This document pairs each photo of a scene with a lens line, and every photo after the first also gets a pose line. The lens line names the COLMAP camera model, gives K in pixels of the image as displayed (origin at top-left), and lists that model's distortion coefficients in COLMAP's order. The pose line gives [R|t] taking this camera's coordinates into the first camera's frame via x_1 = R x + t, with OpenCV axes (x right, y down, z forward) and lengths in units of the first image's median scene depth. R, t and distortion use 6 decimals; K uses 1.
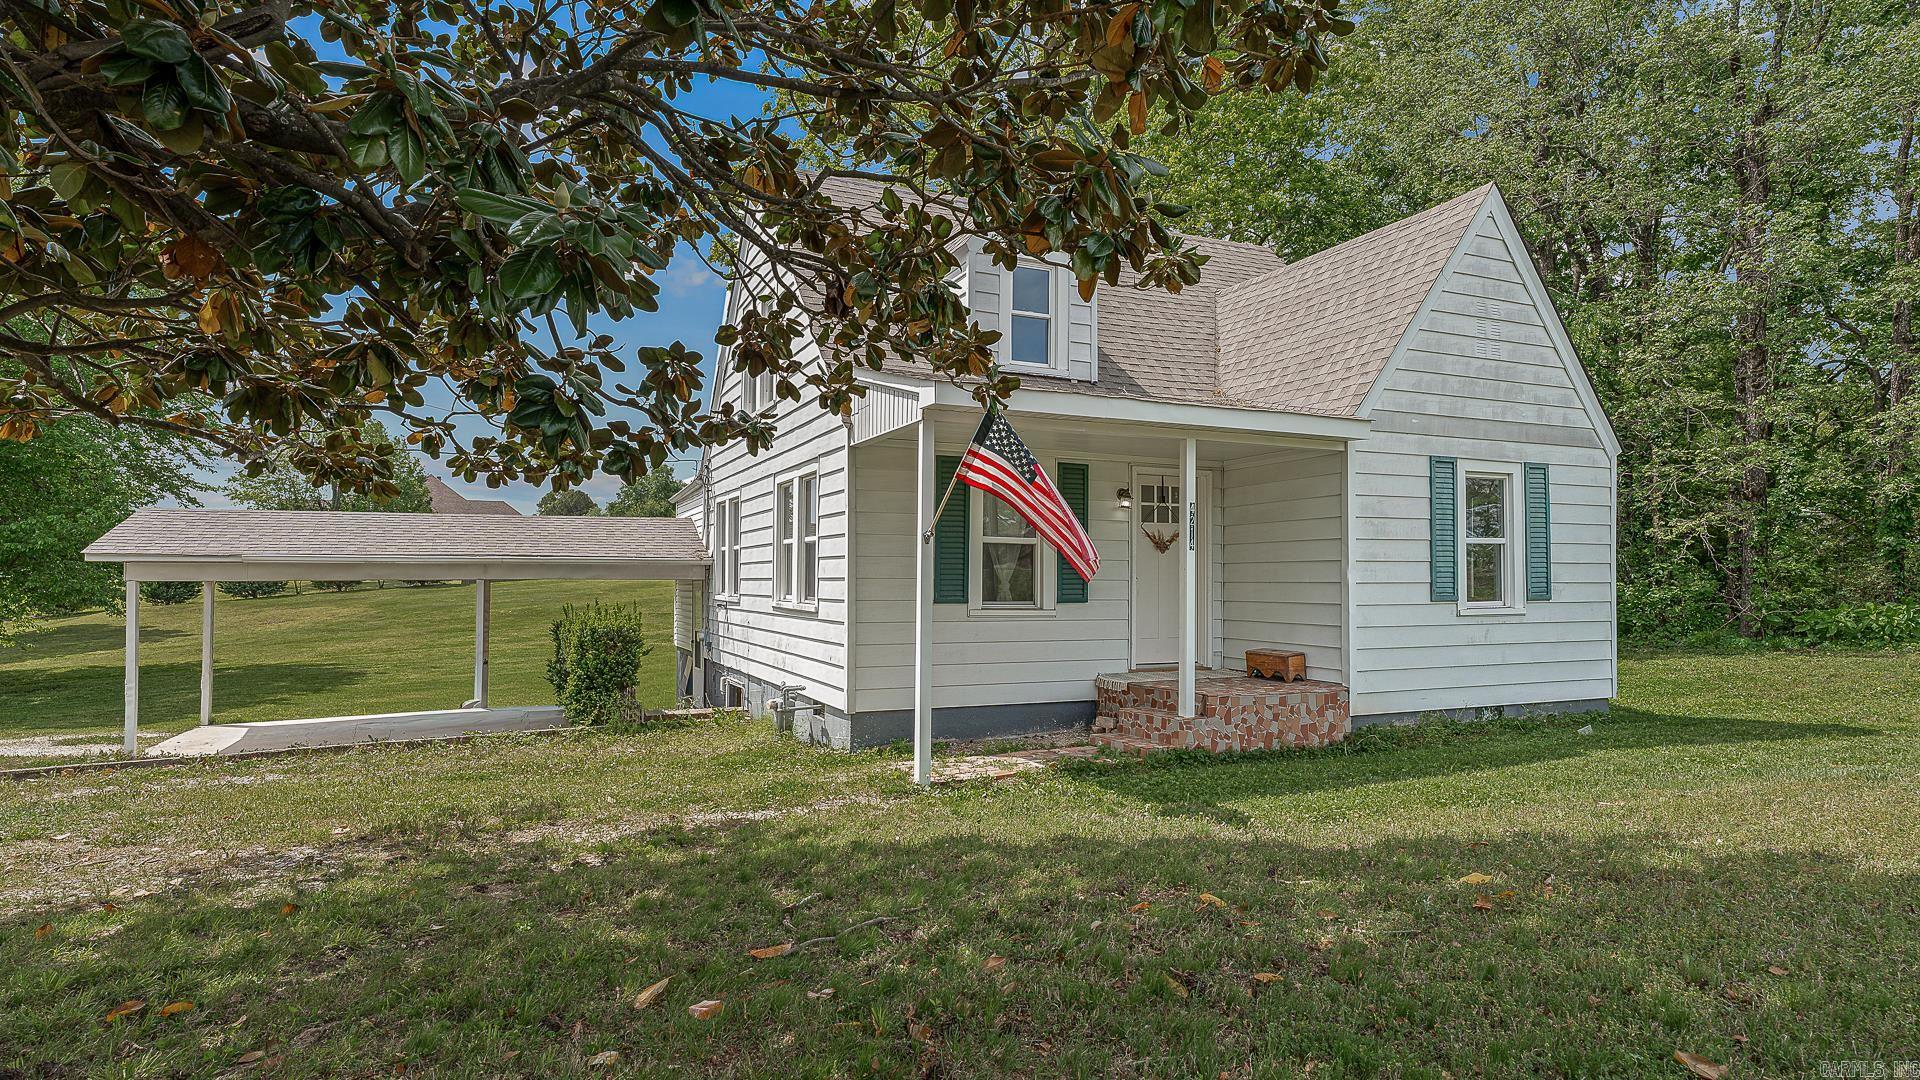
lens RADIAL K [[1039.7, 0, 921.0], [0, 1039.7, 526.7], [0, 0, 1]] dist [-0.003796, -0.000115]
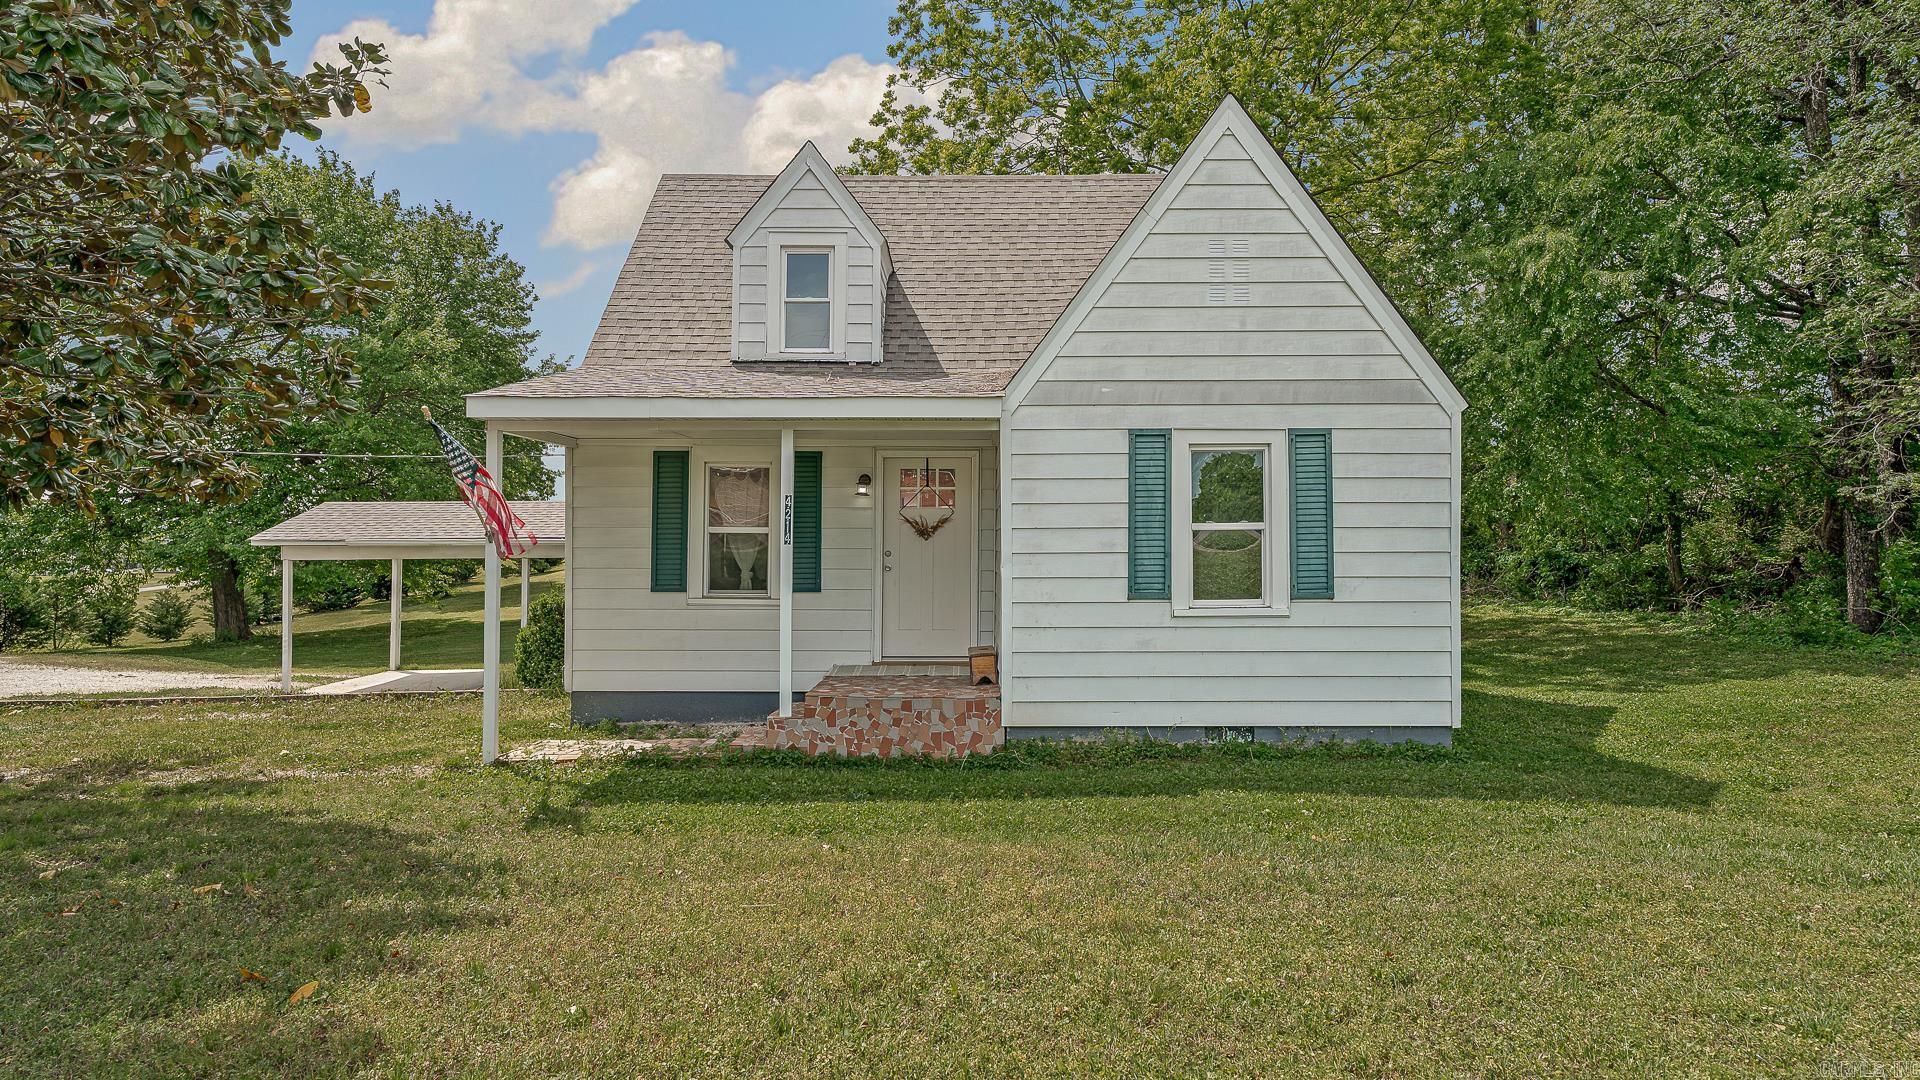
lens RADIAL K [[1039.7, 0, 955.9], [0, 1039.7, 508.4], [0, 0, 1]] dist [-0.003796, -0.000115]
pose [[0.919482, -0.014230, -0.392875, 0.679192], [0.021220, 0.999684, 0.013454, -0.016817], [0.392560, -0.020708, 0.919493, 0.155006]]
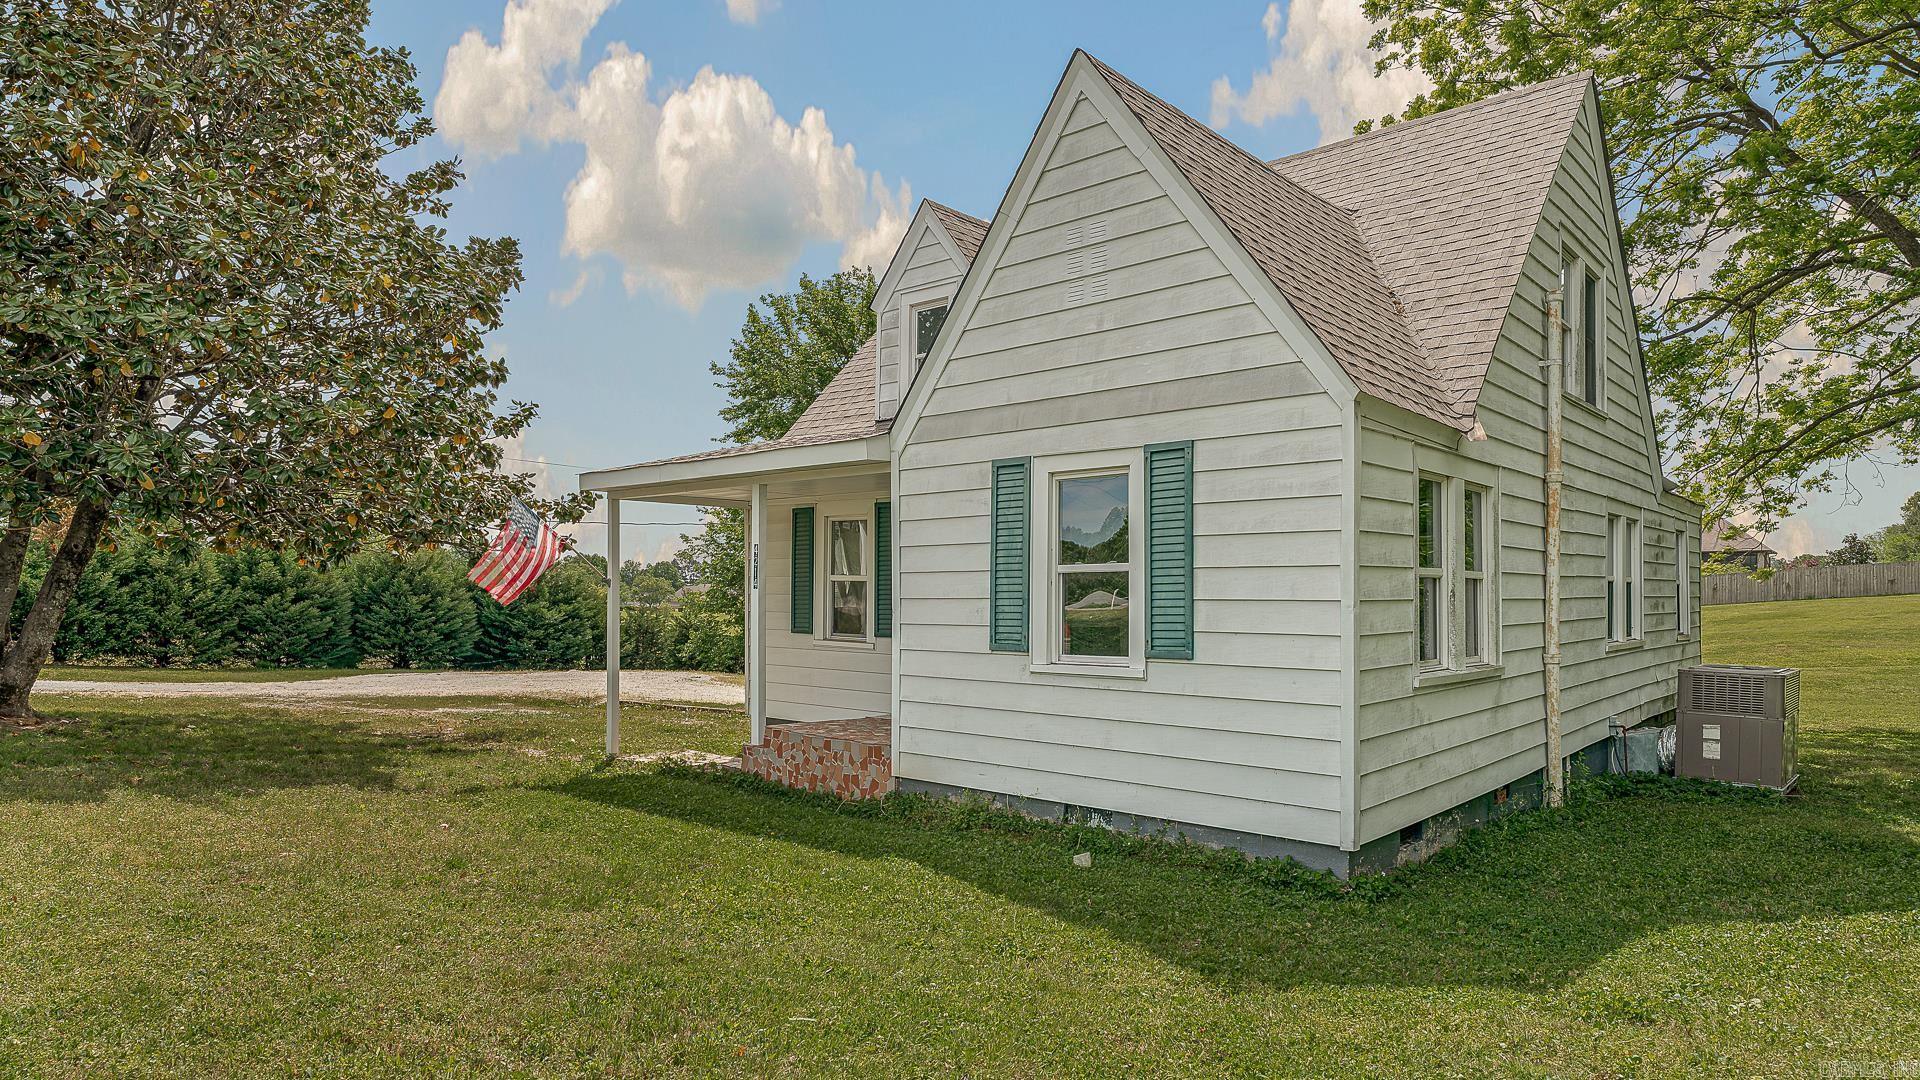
lens RADIAL K [[1098.8, 0, 965.5], [0, 1098.8, 580.6], [0, 0, 1]] dist [-0.002861, -0.000122]
pose [[0.431179, -0.013100, -0.902171, 1.183854], [0.033857, 0.999425, 0.001669, 0.017857], [0.901631, -0.031264, 0.431375, 0.616812]]
